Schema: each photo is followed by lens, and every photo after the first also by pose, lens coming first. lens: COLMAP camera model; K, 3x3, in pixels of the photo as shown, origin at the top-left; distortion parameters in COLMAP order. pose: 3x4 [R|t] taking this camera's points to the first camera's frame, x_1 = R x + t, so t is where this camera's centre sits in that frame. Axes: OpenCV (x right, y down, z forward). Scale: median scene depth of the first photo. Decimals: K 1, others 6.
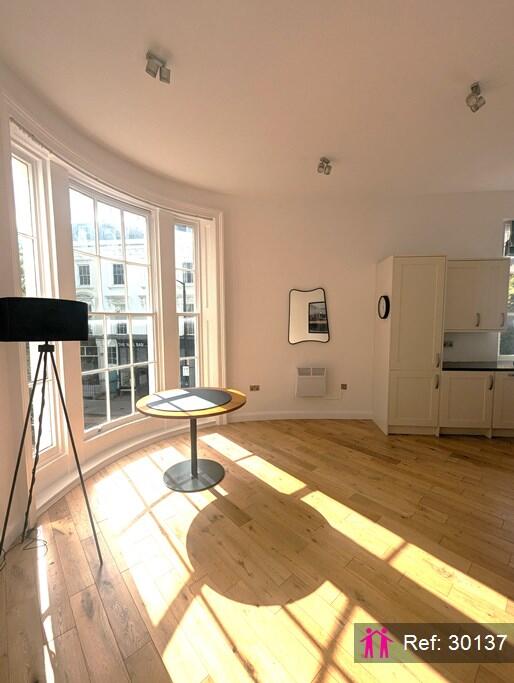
lens RADIAL K [[280.6, 0, 253.3], [0, 280.6, 343.7], [0, 0, 1]] dist [0.000583, -0.000019]
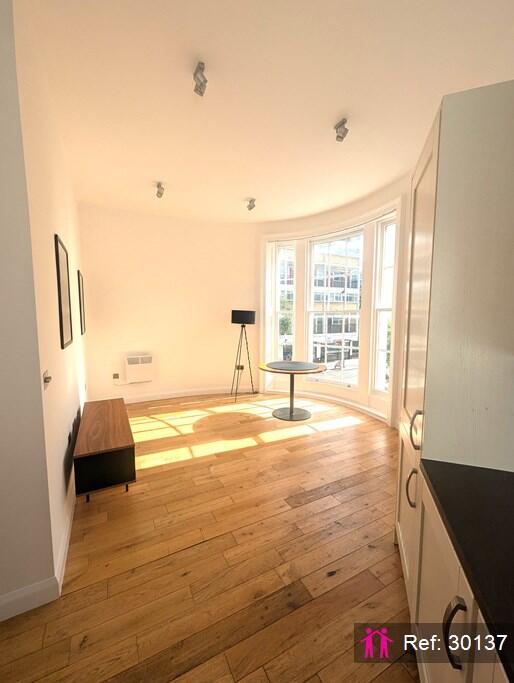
lens RADIAL K [[280.6, 0, 253.3], [0, 280.6, 343.7], [0, 0, 1]] dist [0.000583, -0.000019]
pose [[-0.242753, 0.096323, -0.965294, 1.204592], [-0.069535, 0.990771, 0.116352, -0.085310], [0.967593, 0.095366, -0.233815, 1.021044]]
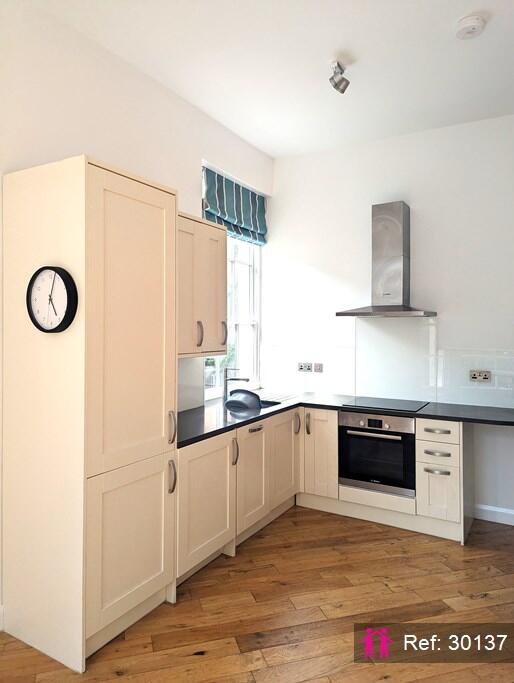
lens RADIAL K [[473.8, 0, 255.7], [0, 473.8, 328.4], [0, 0, 1]] dist [0.000686, -0.000924]
pose [[0.412658, 0.003092, 0.910881, 0.045096], [0.057550, 0.997908, -0.029460, -0.076686], [-0.909066, 0.064578, 0.411617, 0.663268]]
